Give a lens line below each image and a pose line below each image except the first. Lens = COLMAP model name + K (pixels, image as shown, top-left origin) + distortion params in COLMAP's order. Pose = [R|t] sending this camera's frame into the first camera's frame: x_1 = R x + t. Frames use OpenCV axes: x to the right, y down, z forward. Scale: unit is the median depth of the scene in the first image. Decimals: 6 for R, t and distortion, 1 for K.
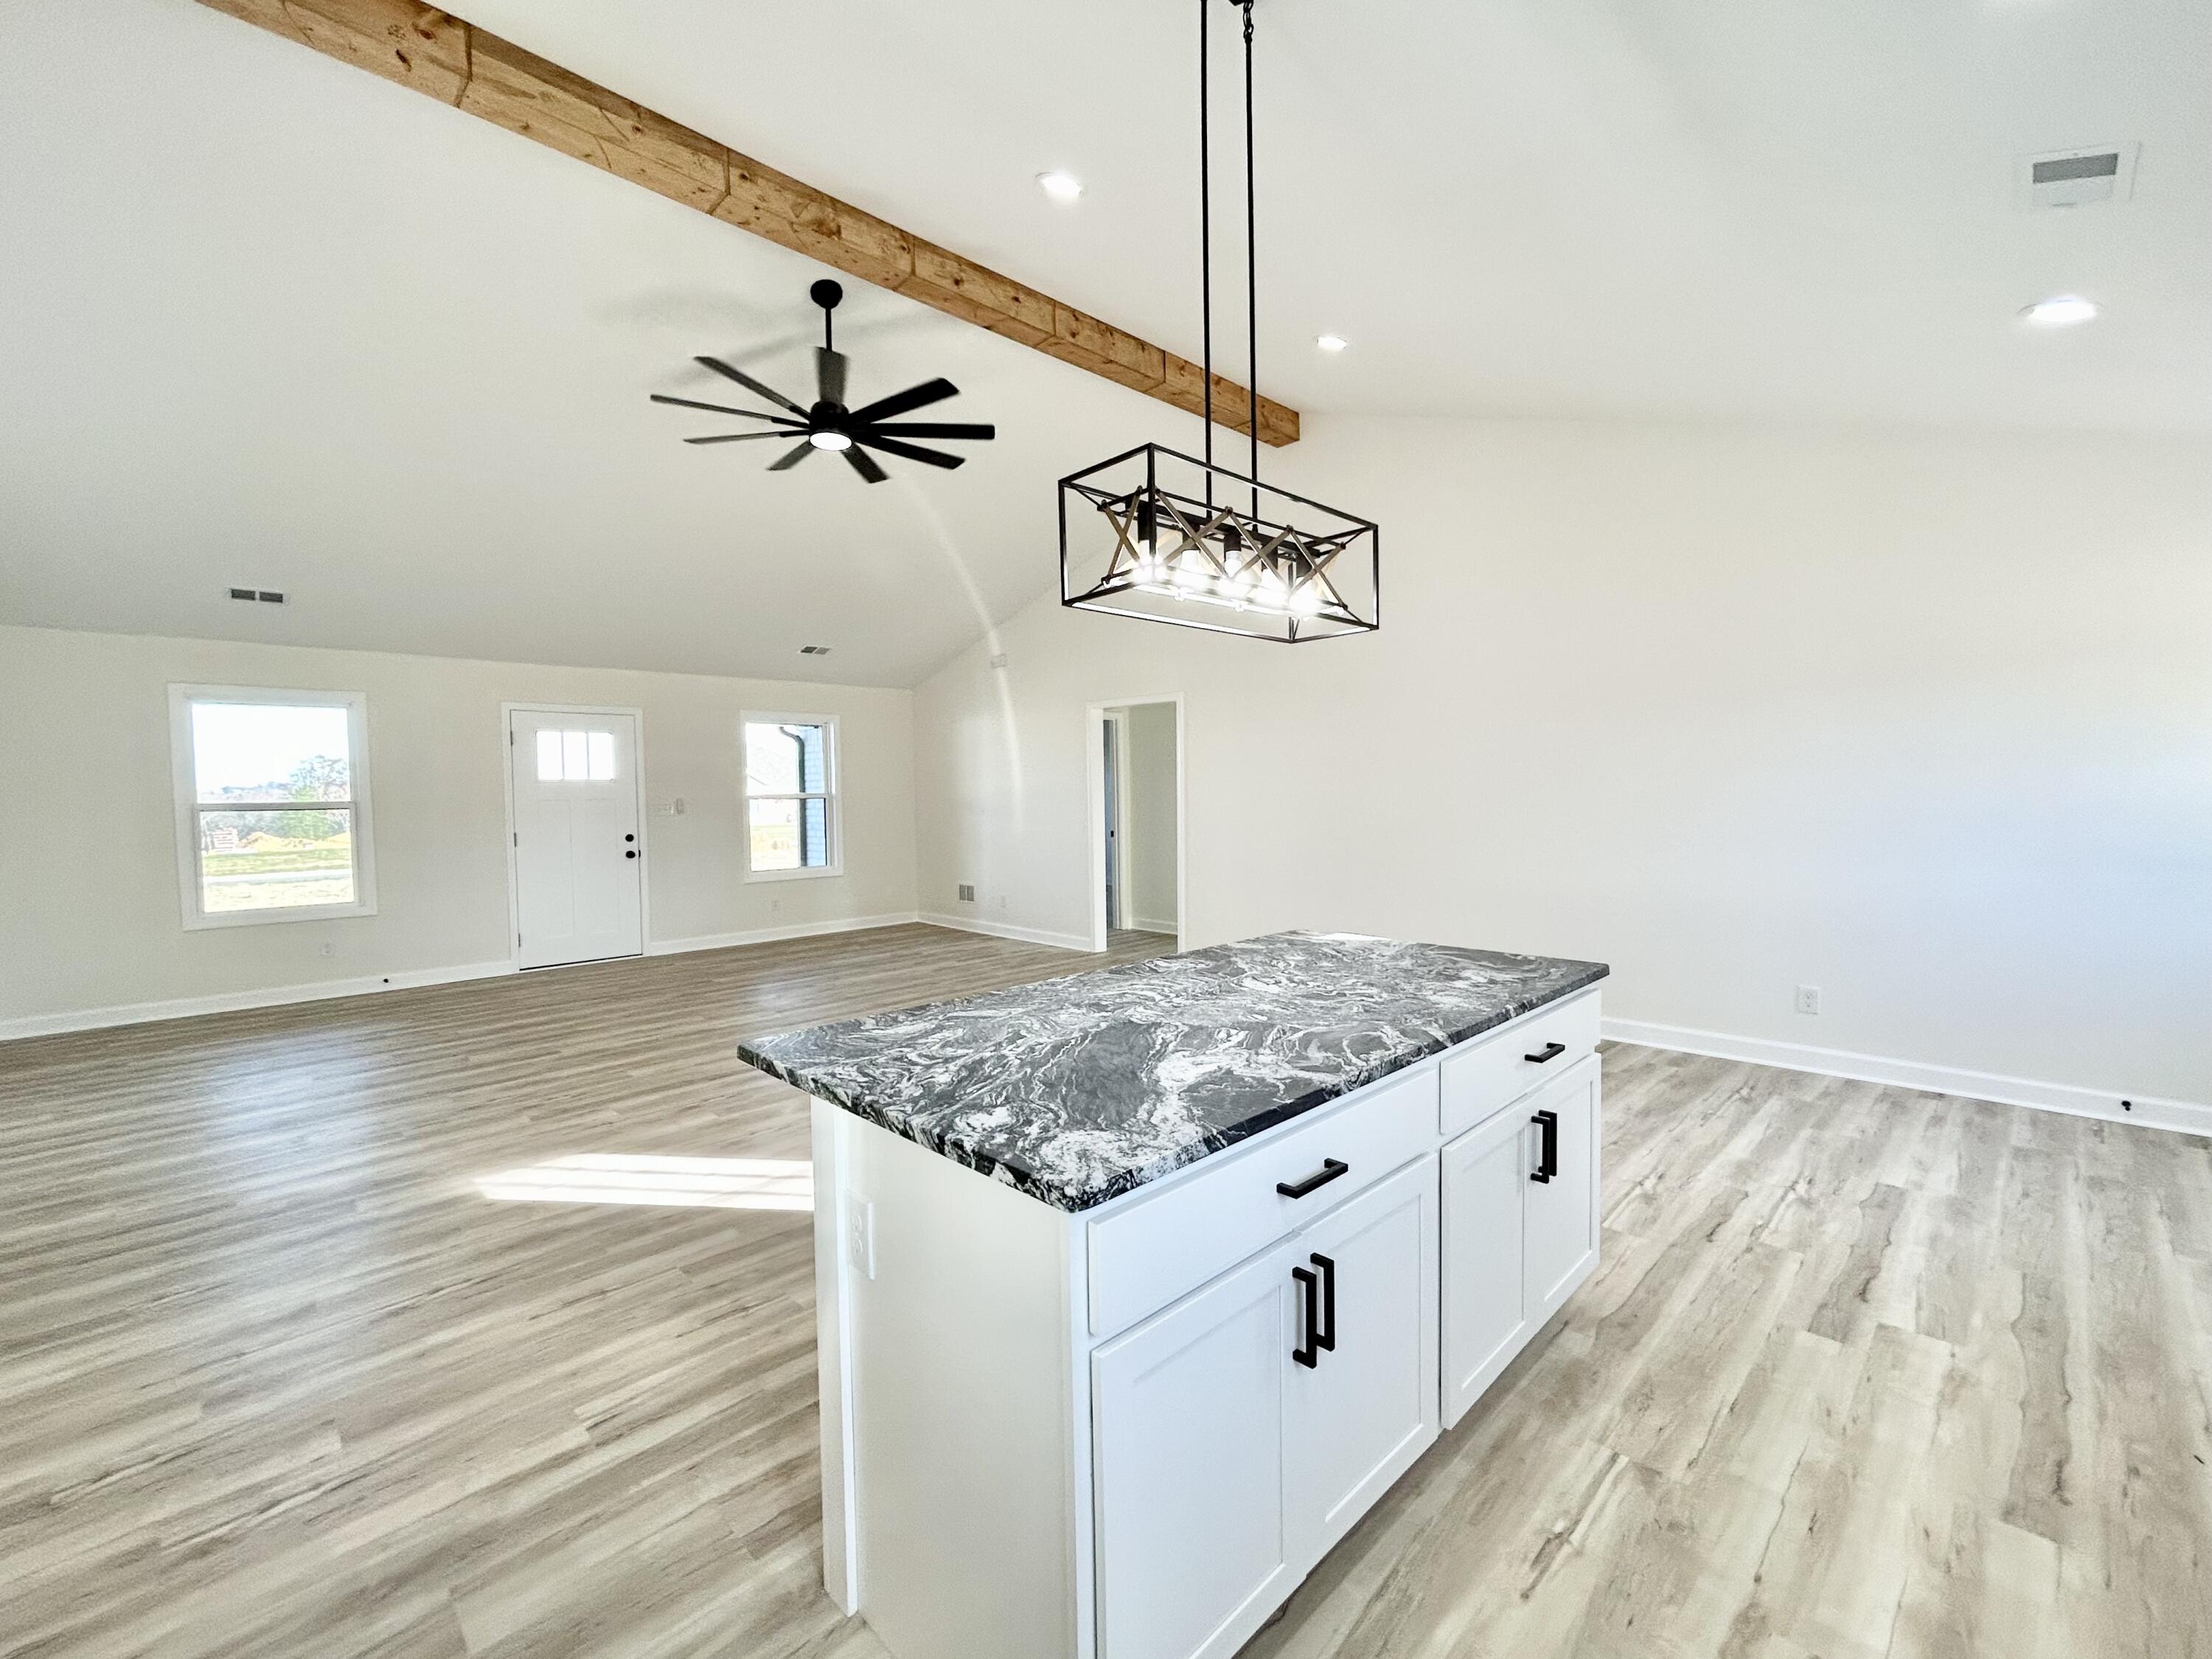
lens RADIAL K [[930.7, 0, 1094.9], [0, 930.7, 825.0], [0, 0, 1]] dist [-0.000847, 0.001052]
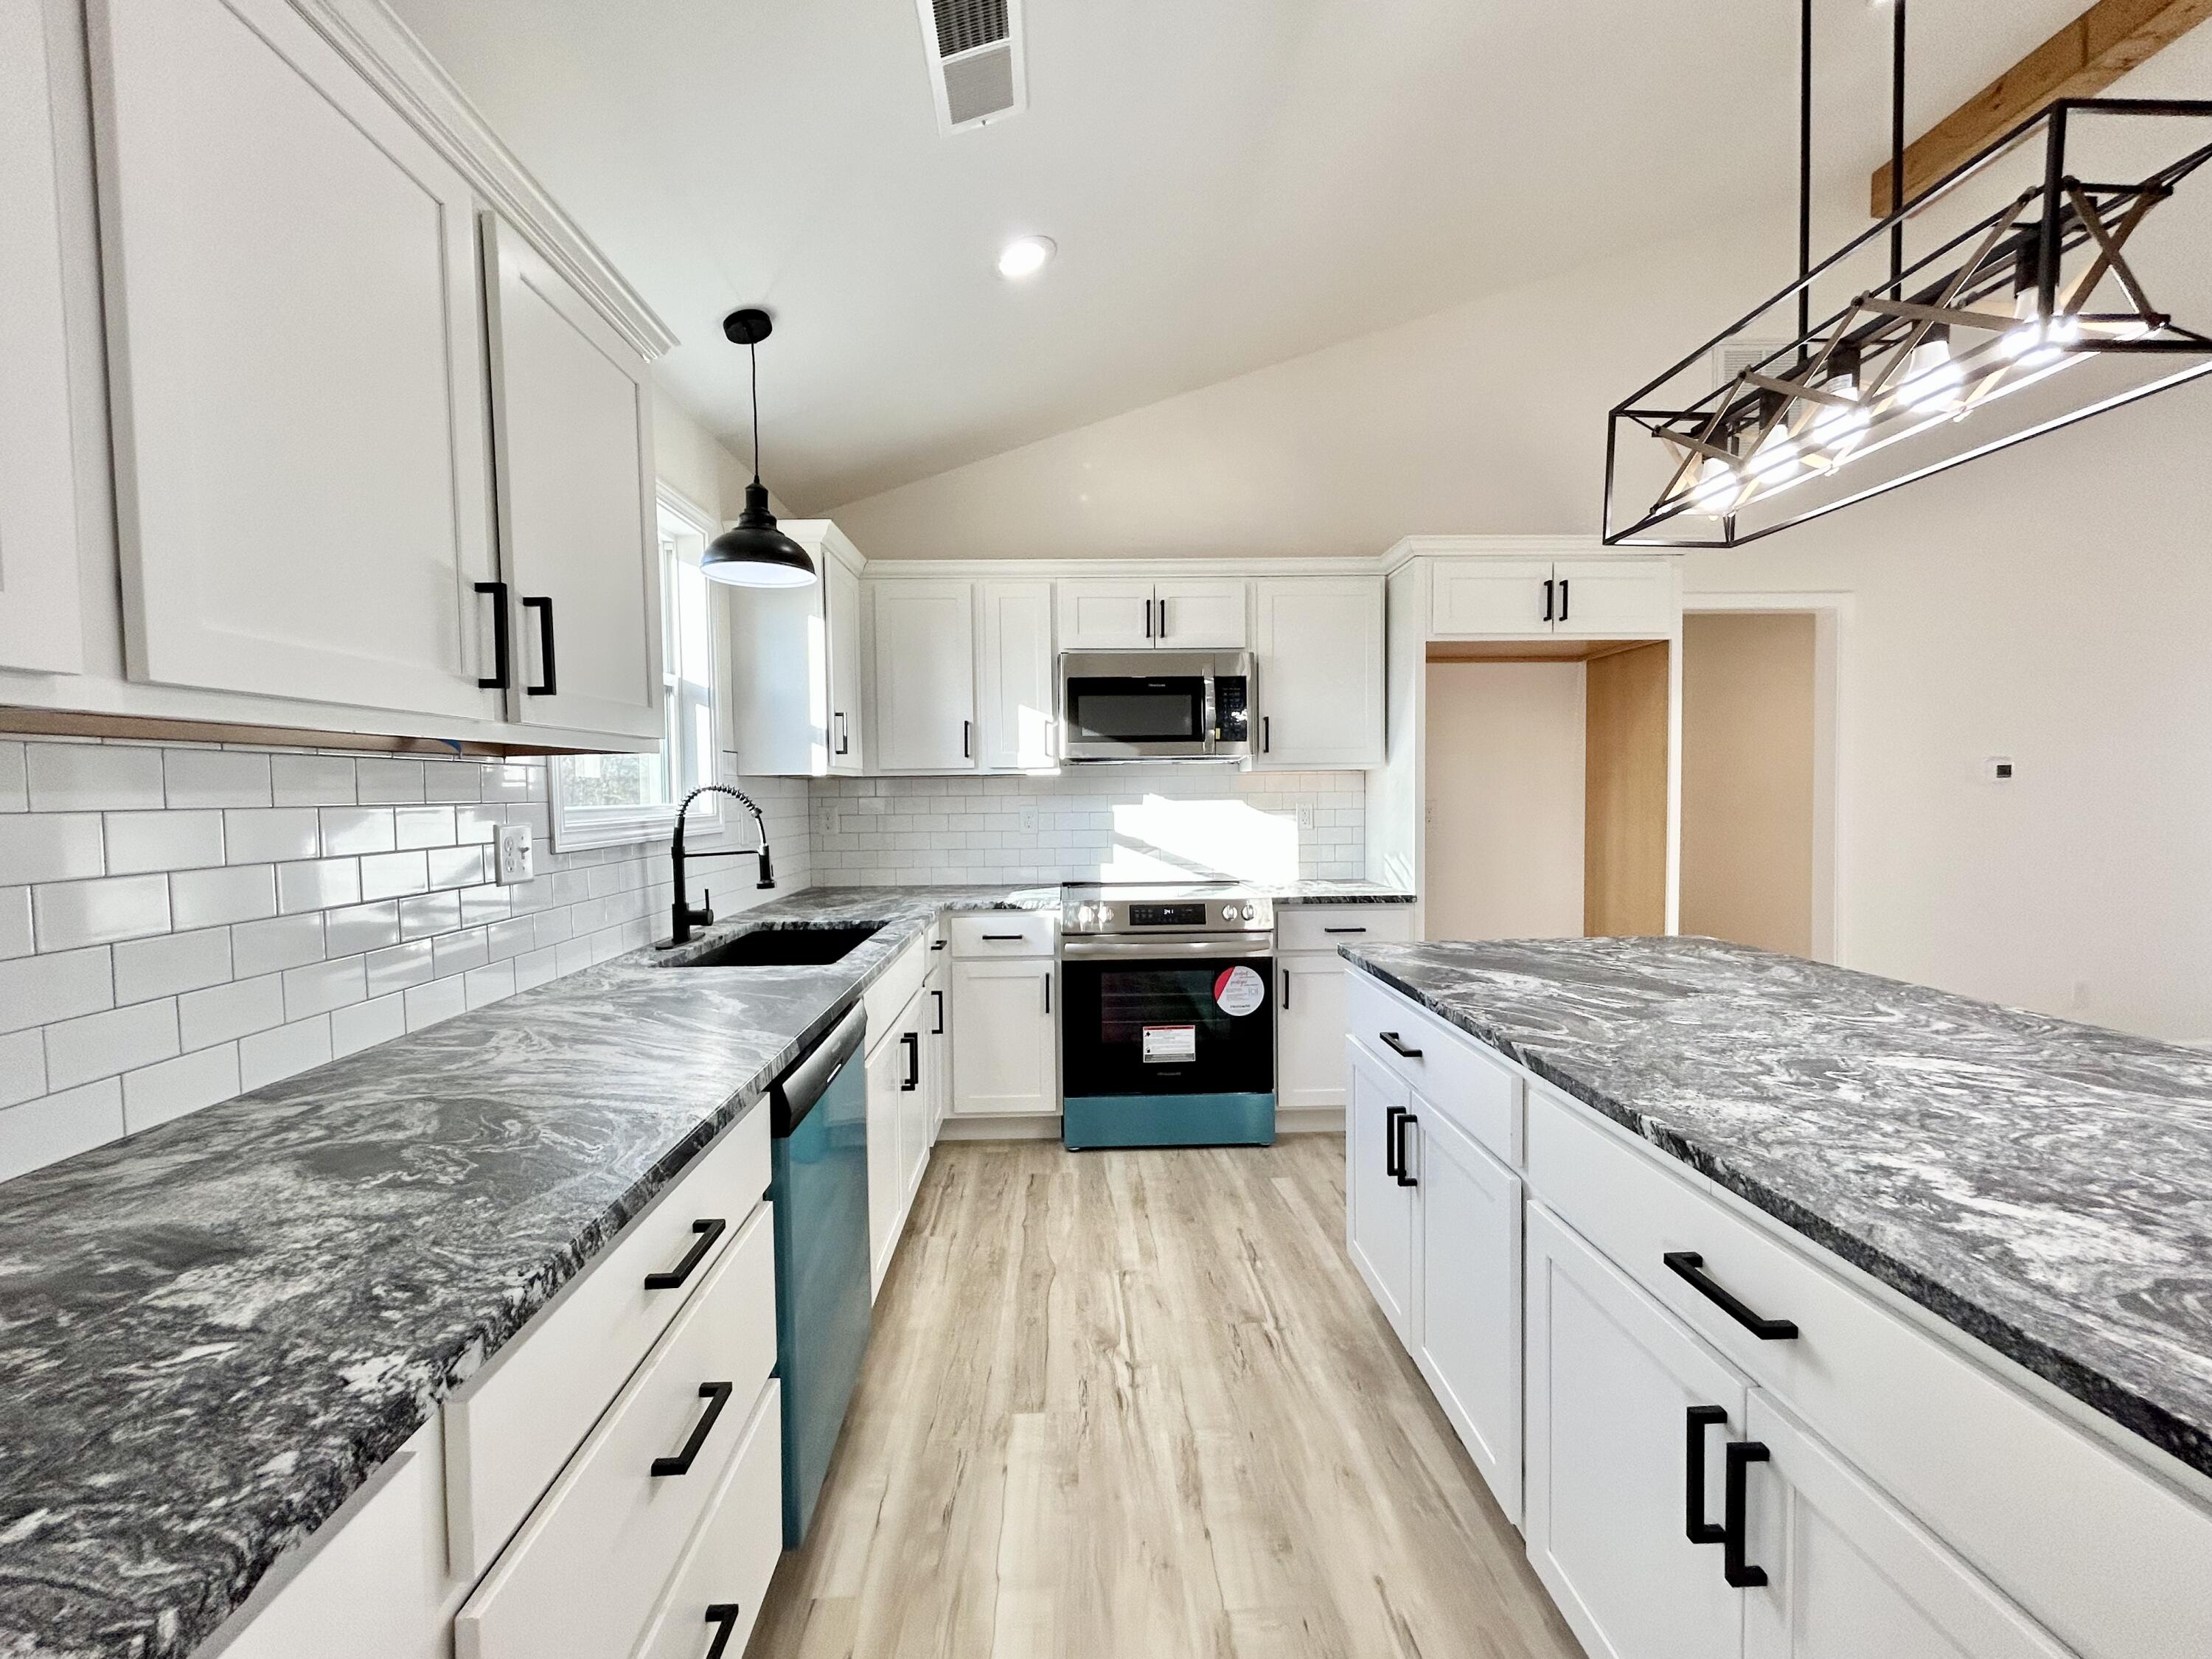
lens RADIAL K [[930.7, 0, 1094.9], [0, 930.7, 825.0], [0, 0, 1]] dist [-0.000847, 0.001052]
pose [[-0.671469, 0.054766, -0.739006, 0.469272], [-0.002585, 0.997086, 0.076241, -0.009345], [0.741028, 0.053104, -0.669371, 0.490900]]
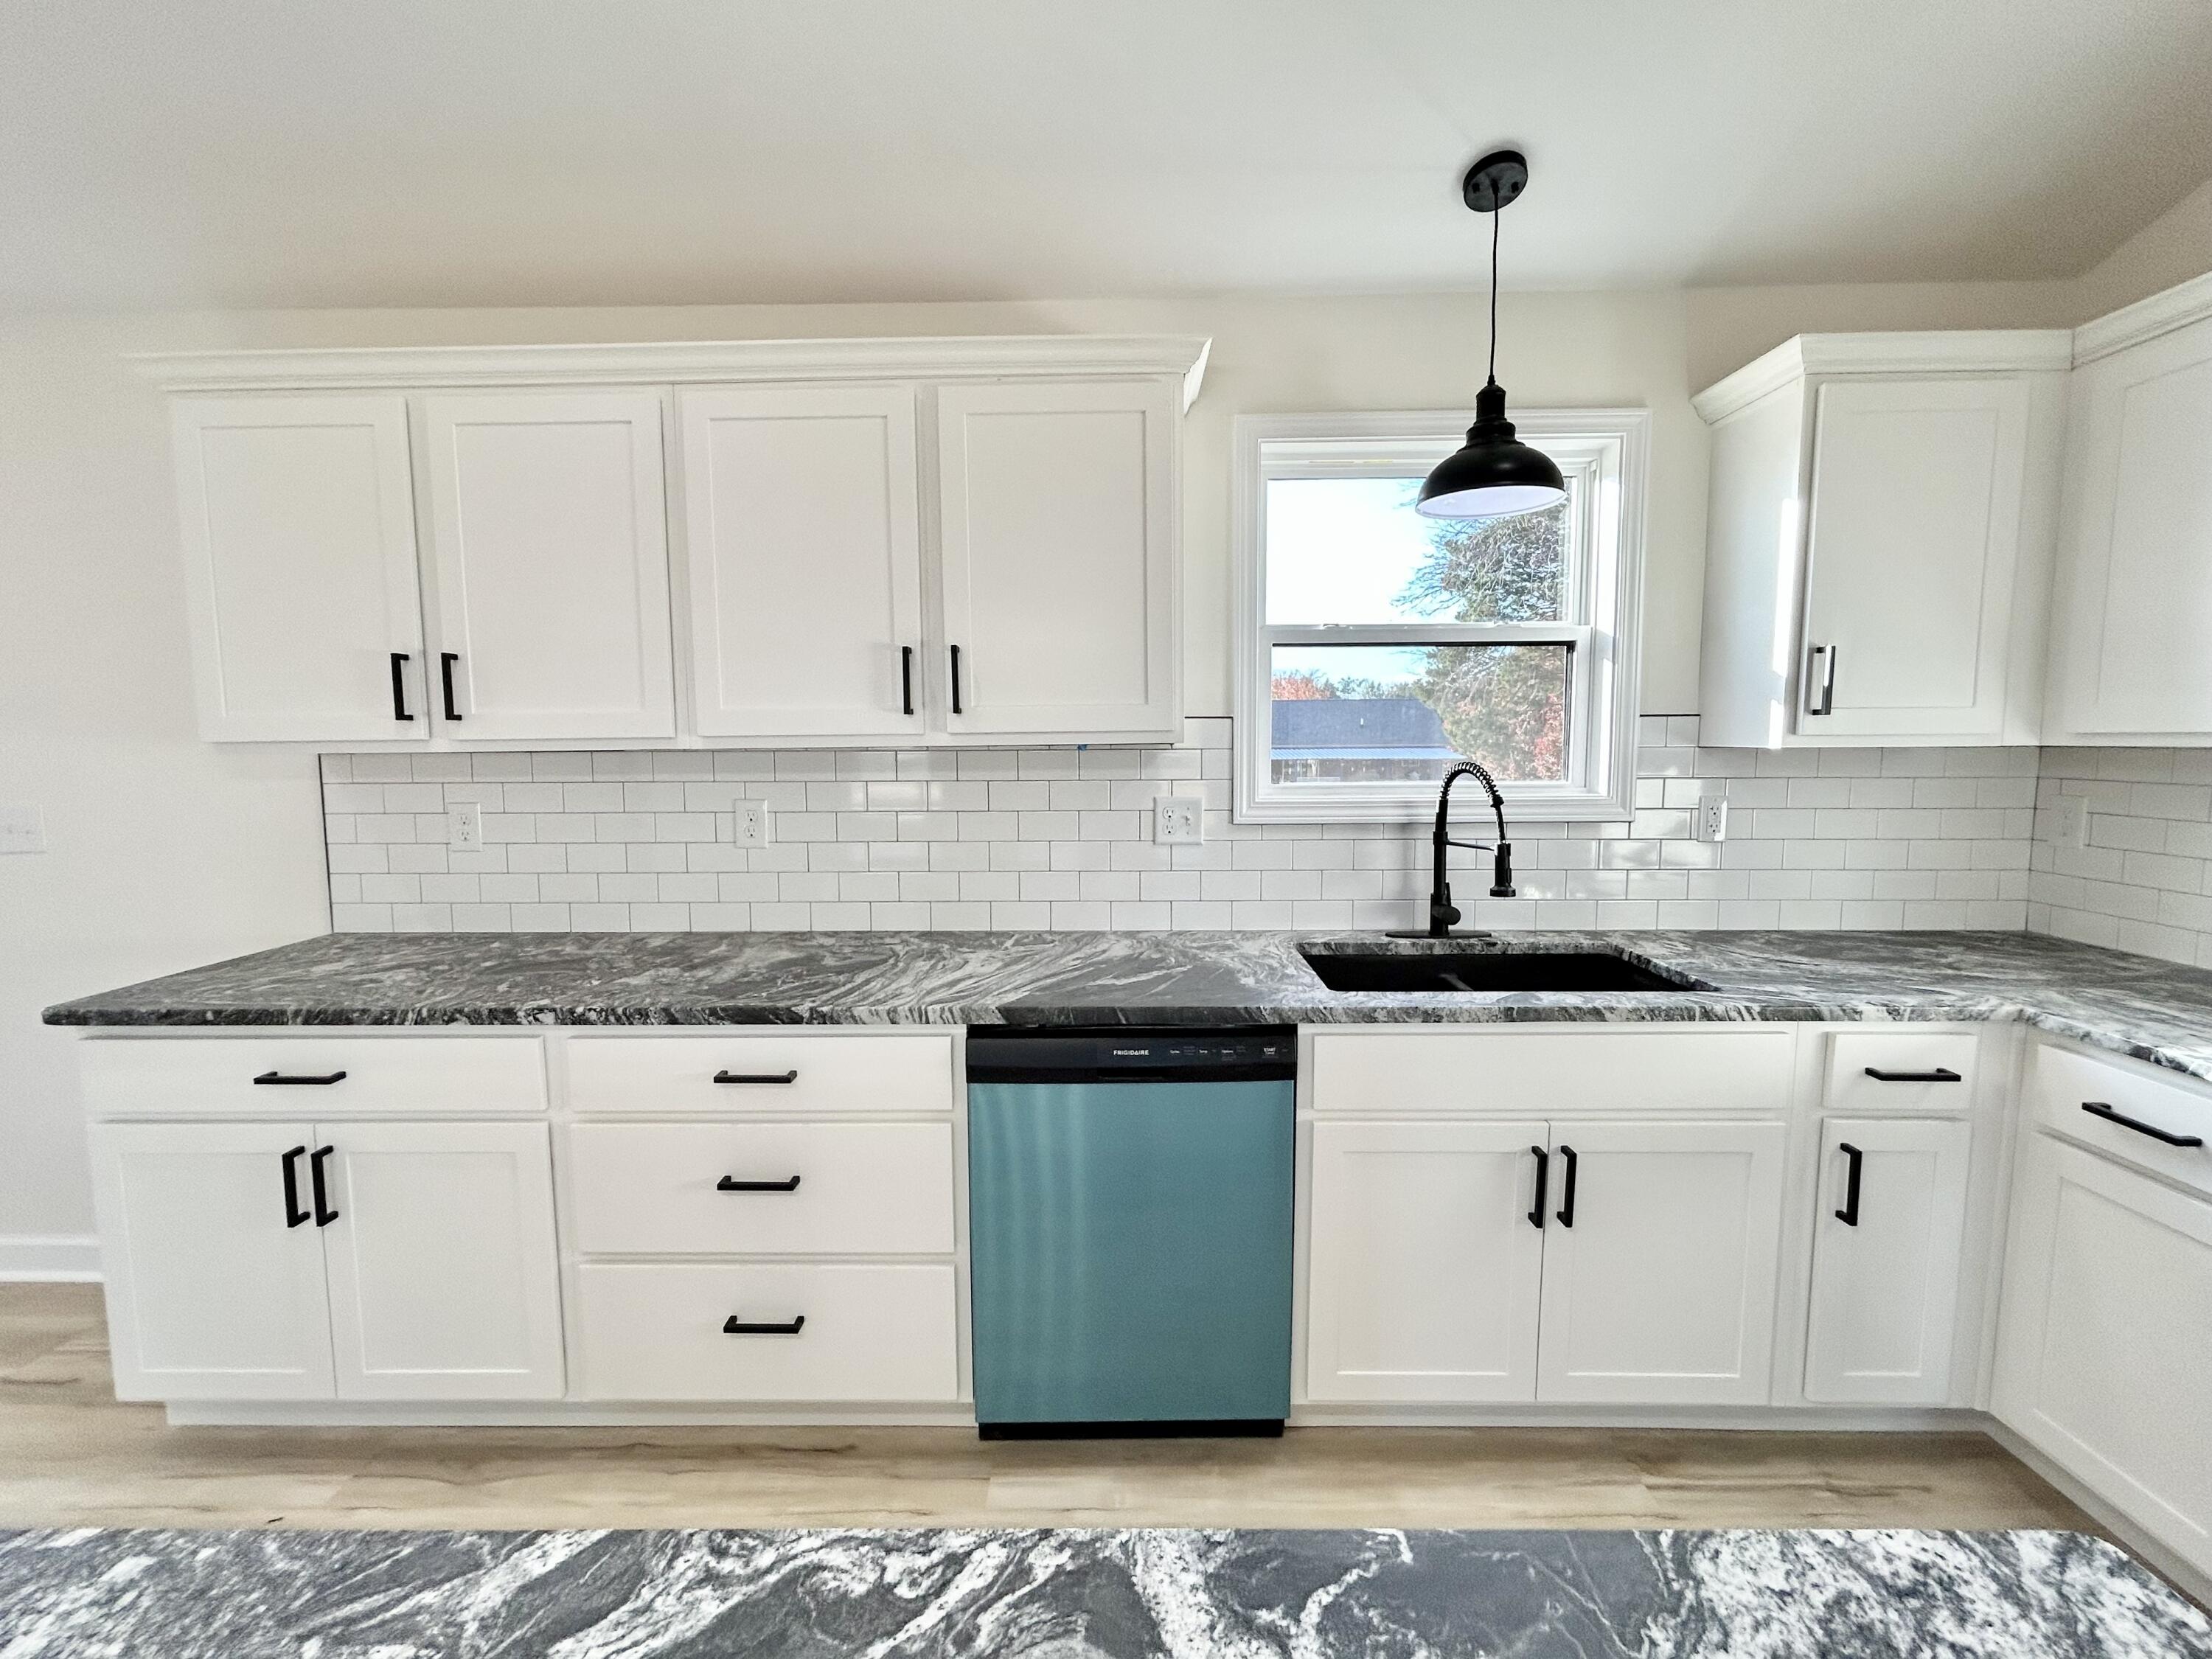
lens RADIAL K [[930.7, 0, 1094.9], [0, 930.7, 825.0], [0, 0, 1]] dist [-0.000847, 0.001052]
pose [[-0.710810, -0.044433, 0.701979, 0.007026], [0.046167, 0.992904, 0.109595, -0.020829], [-0.701867, 0.110309, -0.703715, 0.420609]]
